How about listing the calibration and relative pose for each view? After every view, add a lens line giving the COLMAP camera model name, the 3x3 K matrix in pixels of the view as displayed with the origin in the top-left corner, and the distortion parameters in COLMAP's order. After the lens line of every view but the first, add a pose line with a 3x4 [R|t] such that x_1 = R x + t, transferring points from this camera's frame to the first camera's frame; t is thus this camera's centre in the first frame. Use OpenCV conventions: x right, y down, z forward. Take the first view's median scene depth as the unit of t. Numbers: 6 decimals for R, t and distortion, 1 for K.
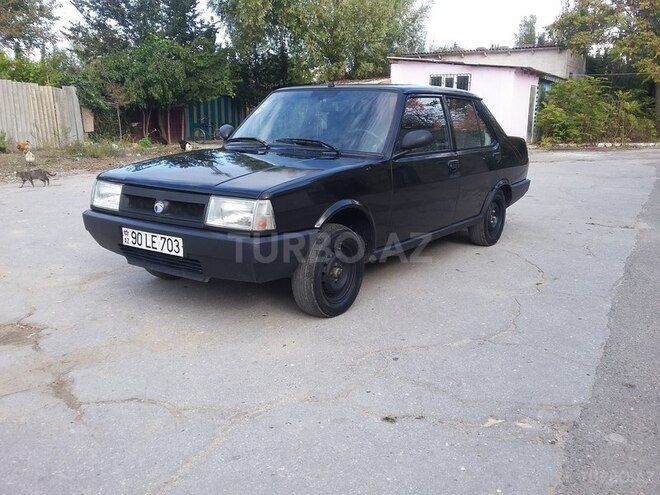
lens RADIAL K [[608.9, 0, 335.8], [0, 608.9, 246.9], [0, 0, 1]] dist [0.088127, -0.170096]
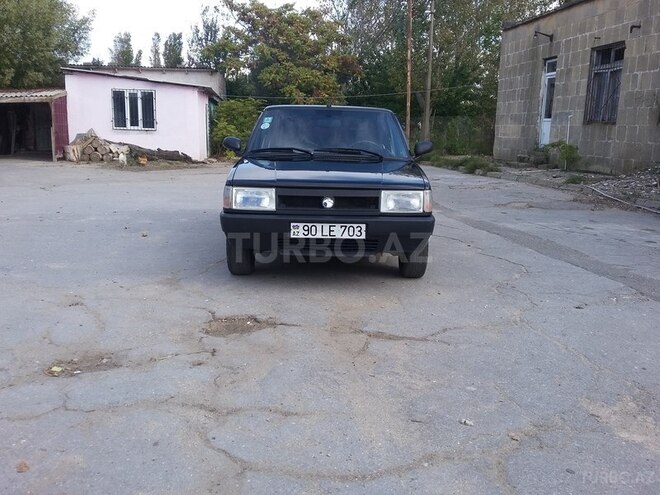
lens RADIAL K [[608.9, 0, 335.8], [0, 608.9, 246.9], [0, 0, 1]] dist [0.088127, -0.170096]
pose [[0.803106, -0.100983, 0.587216, -0.980082], [0.115282, 0.993246, 0.013141, 0.008622], [-0.584577, 0.057141, 0.809323, 0.000554]]
